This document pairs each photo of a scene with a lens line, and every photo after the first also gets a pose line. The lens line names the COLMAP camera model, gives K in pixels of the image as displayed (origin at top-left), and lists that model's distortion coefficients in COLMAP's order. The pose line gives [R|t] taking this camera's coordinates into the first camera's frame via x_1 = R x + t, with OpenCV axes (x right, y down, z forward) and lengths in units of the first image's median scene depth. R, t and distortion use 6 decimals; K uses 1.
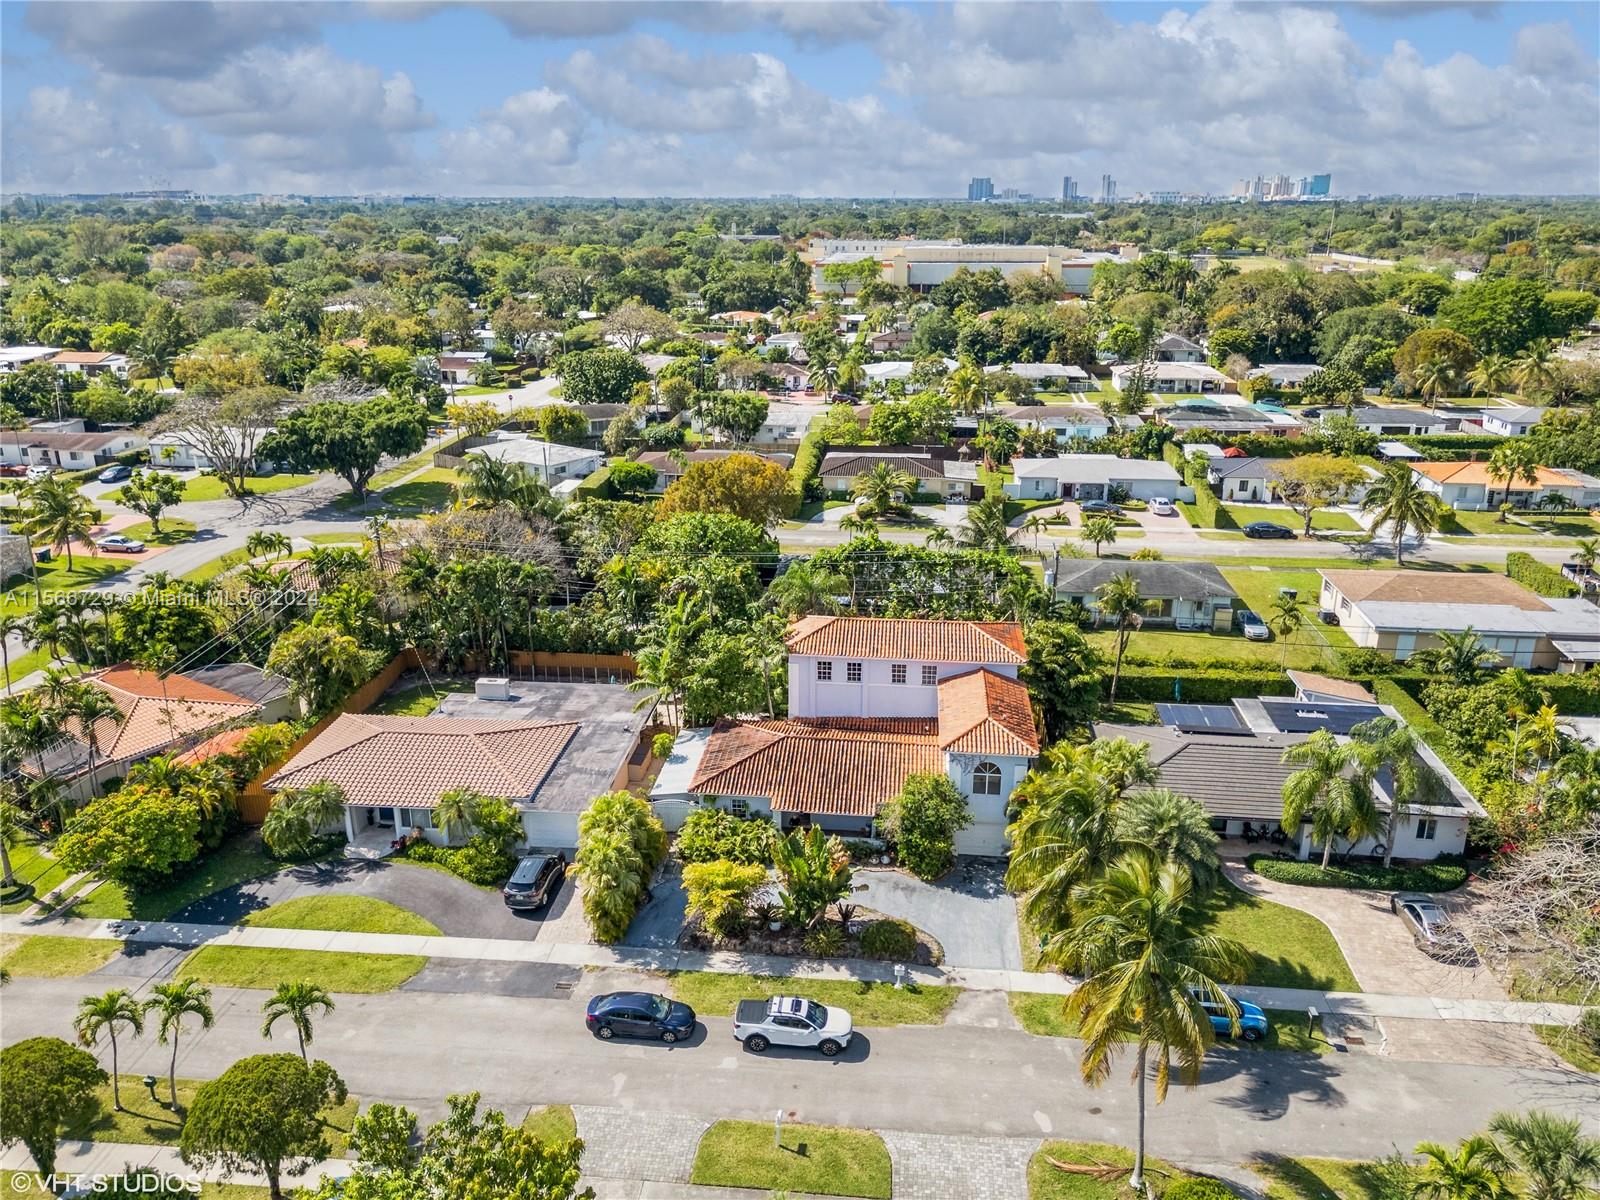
lens RADIAL K [[1295.4, 0, 797.6], [0, 1295.4, 670.7], [0, 0, 1]] dist [0.311087, -0.312325]
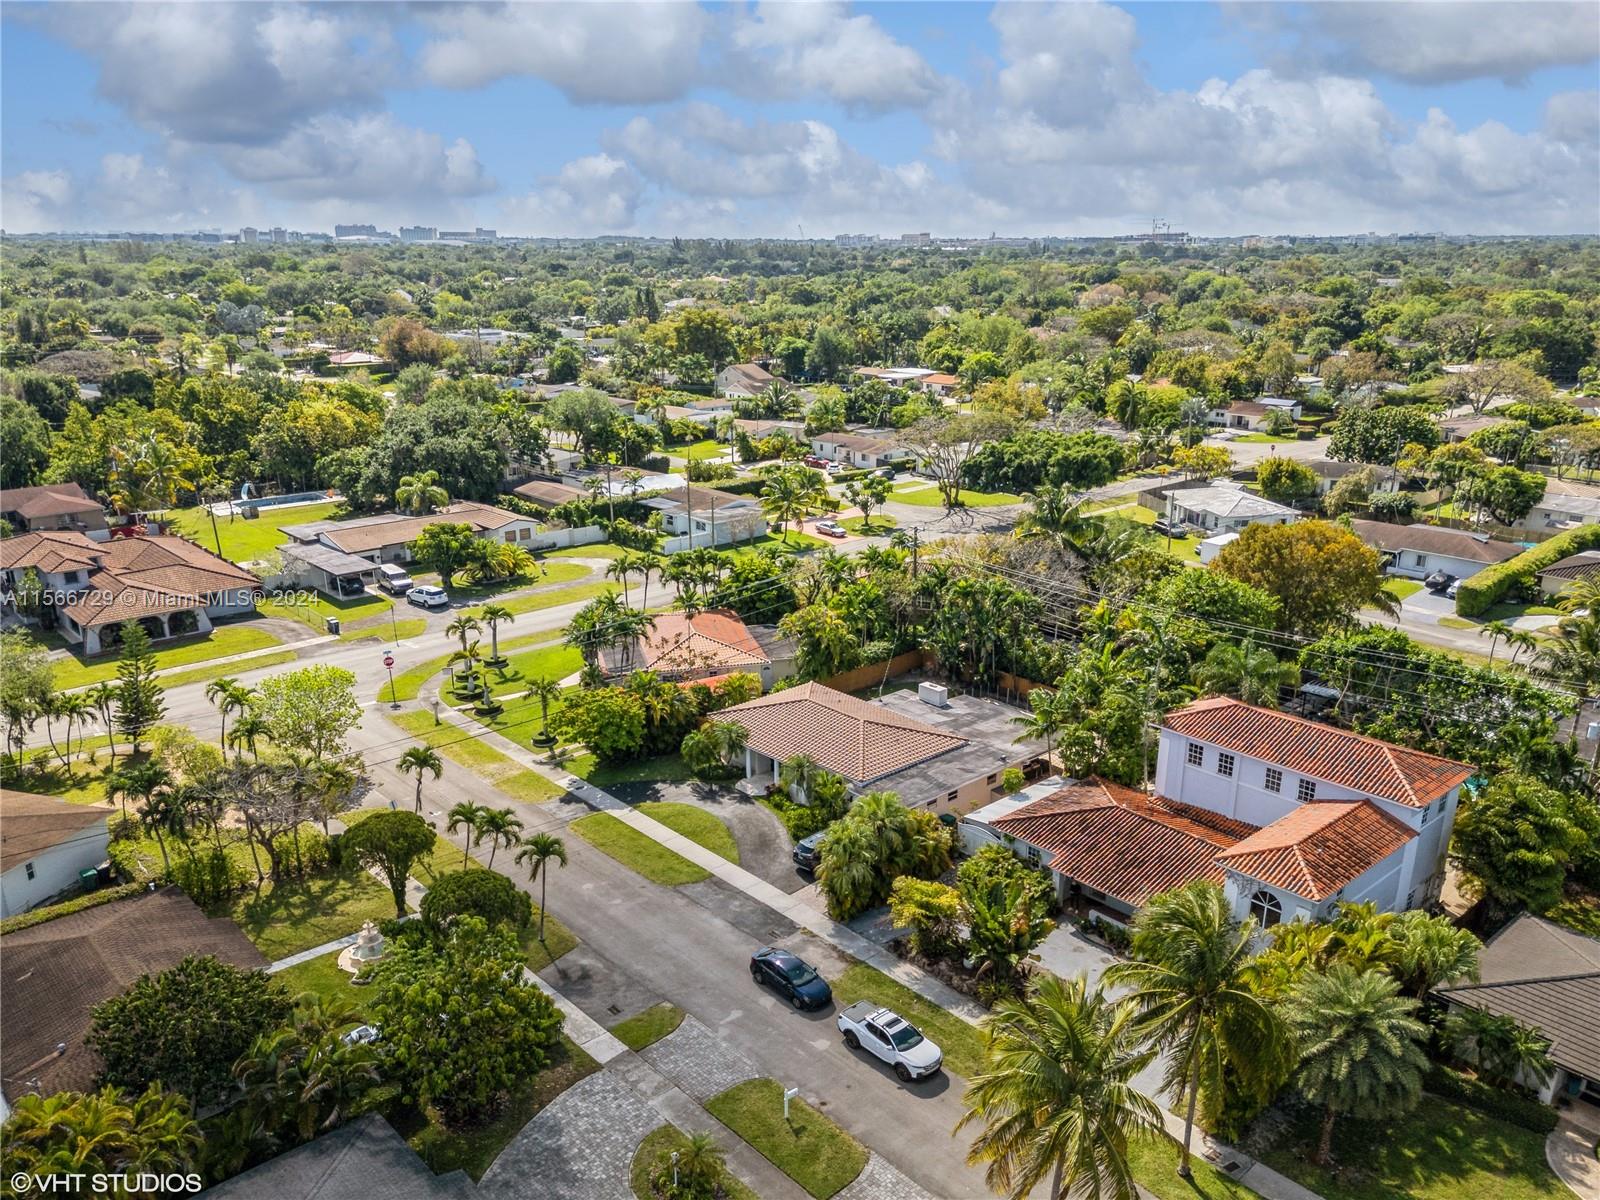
lens RADIAL K [[1307.3, 0, 824.8], [0, 1307.3, 706.1], [0, 0, 1]] dist [0.366758, -0.427171]
pose [[0.781526, 0.249444, -0.571834, 0.398814], [-0.253933, 0.964414, 0.073644, -0.041269], [0.569855, 0.087653, 0.817057, 0.068241]]
